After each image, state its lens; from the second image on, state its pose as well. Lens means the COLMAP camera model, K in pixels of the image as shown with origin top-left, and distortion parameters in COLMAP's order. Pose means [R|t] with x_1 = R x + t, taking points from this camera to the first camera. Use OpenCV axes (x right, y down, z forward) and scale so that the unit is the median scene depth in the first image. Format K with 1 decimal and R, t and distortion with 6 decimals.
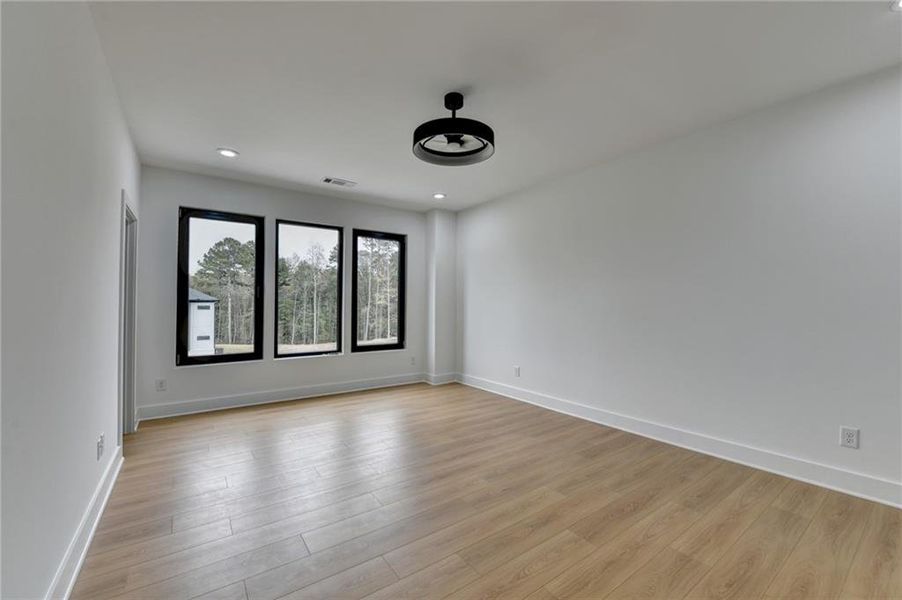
lens RADIAL K [[365.7, 0, 445.7], [0, 365.7, 305.9], [0, 0, 1]] dist [-0.014027, -0.002348]
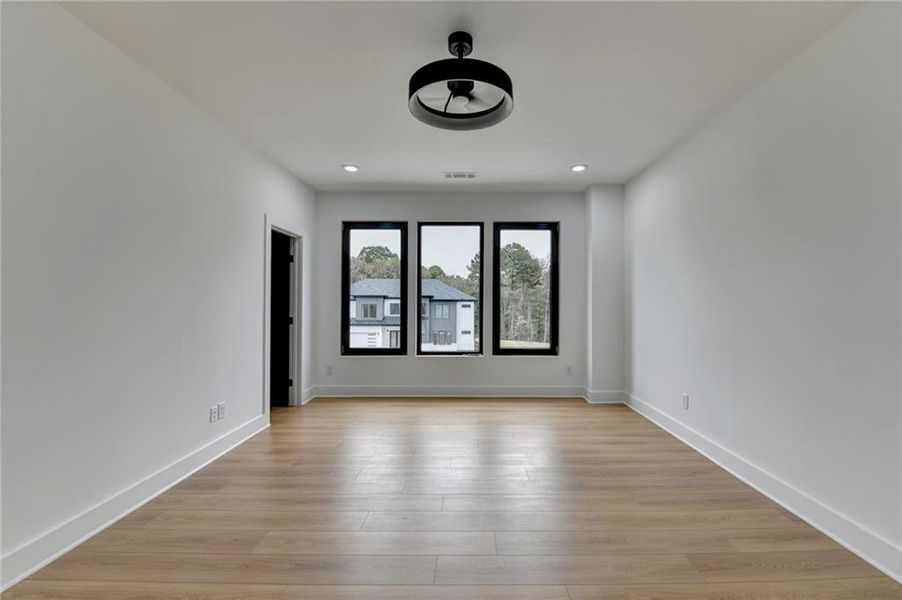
lens RADIAL K [[377.7, 0, 455.3], [0, 377.7, 300.1], [0, 0, 1]] dist [-0.029359, -0.002204]
pose [[0.815413, -0.006265, -0.578845, 0.250506], [-0.001404, 0.999917, -0.012800, 0.000331], [0.578878, 0.011250, 0.815337, 0.182642]]
